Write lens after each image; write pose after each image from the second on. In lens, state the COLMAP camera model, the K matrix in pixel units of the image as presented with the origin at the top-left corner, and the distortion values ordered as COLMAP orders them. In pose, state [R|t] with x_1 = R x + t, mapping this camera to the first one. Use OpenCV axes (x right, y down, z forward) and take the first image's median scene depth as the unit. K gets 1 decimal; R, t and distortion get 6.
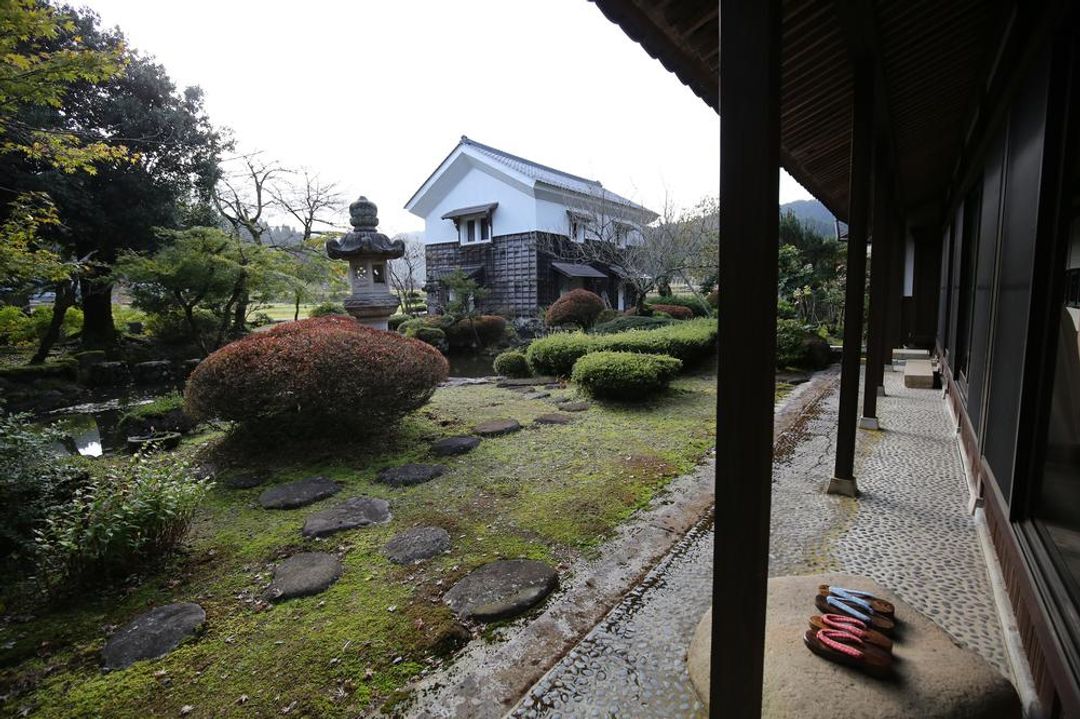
lens RADIAL K [[490.9, 0, 540.0], [0, 490.9, 359.5], [0, 0, 1]] dist [-0.040690, -0.000211]
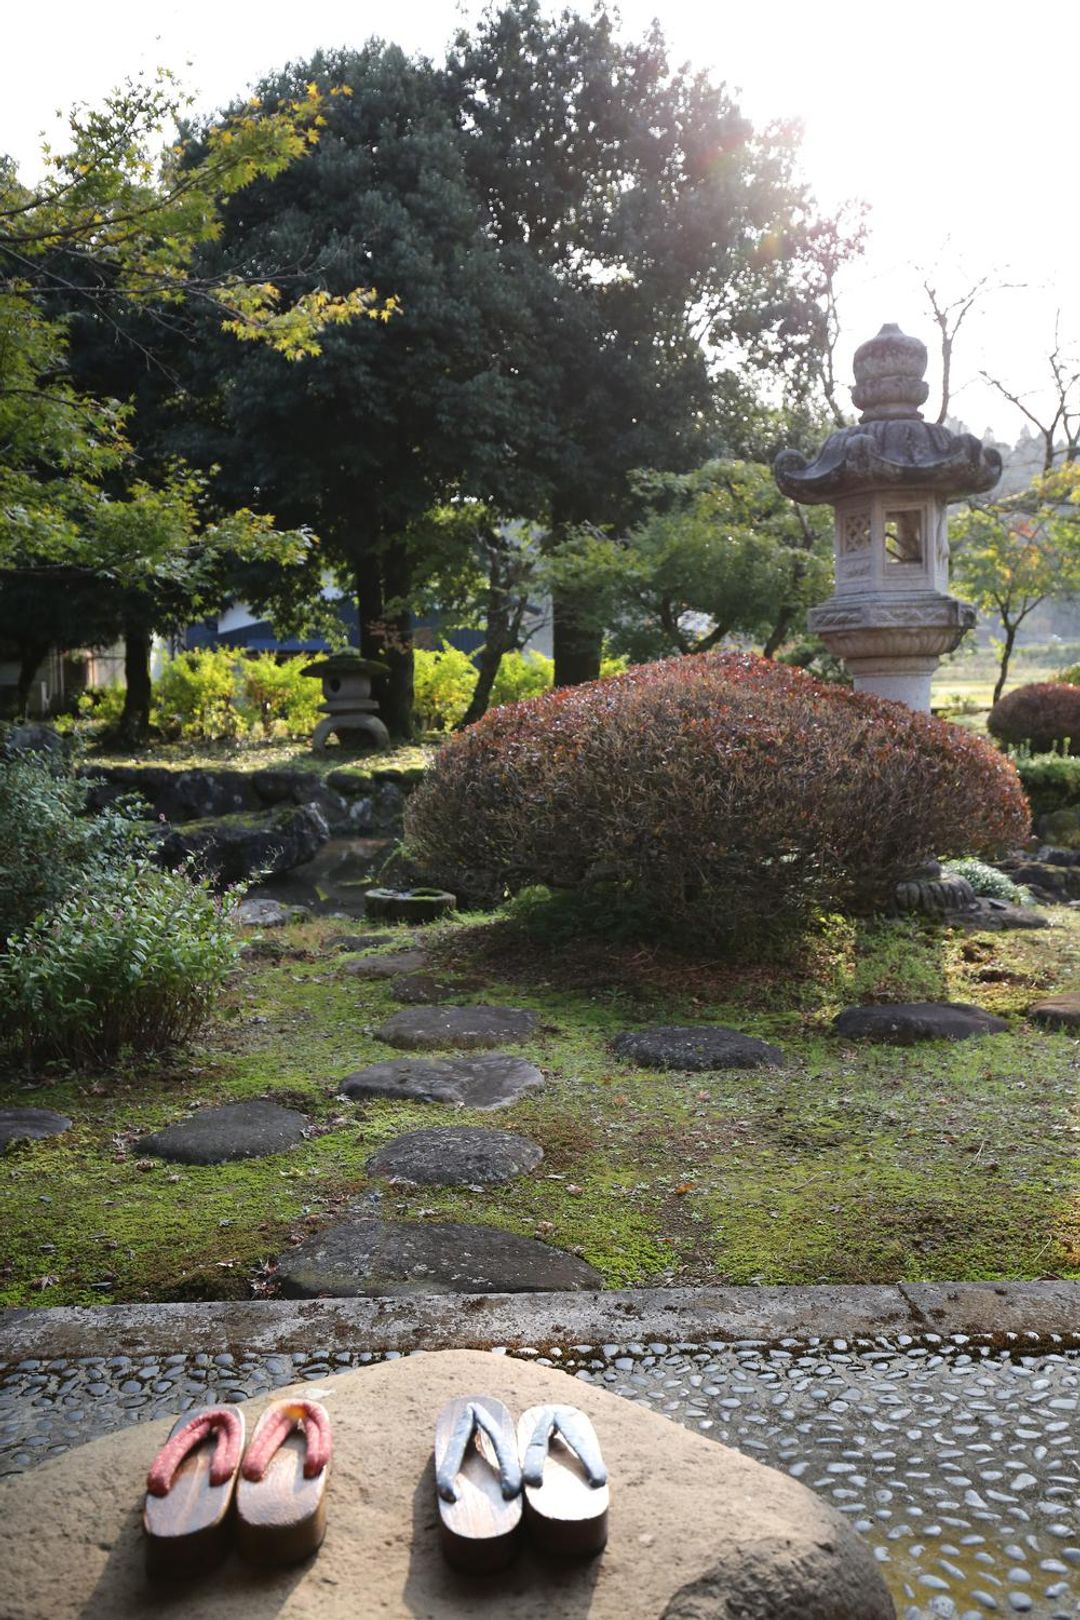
lens RADIAL K [[1466.2, 0, 540.0], [0, 1466.2, 810.0], [0, 0, 1]] dist [0.016811, 0.007989]
pose [[0.647315, 0.082094, -0.757789, 0.401363], [-0.101724, 0.994594, 0.020853, 0.033619], [0.755404, 0.063587, 0.652167, 0.136431]]
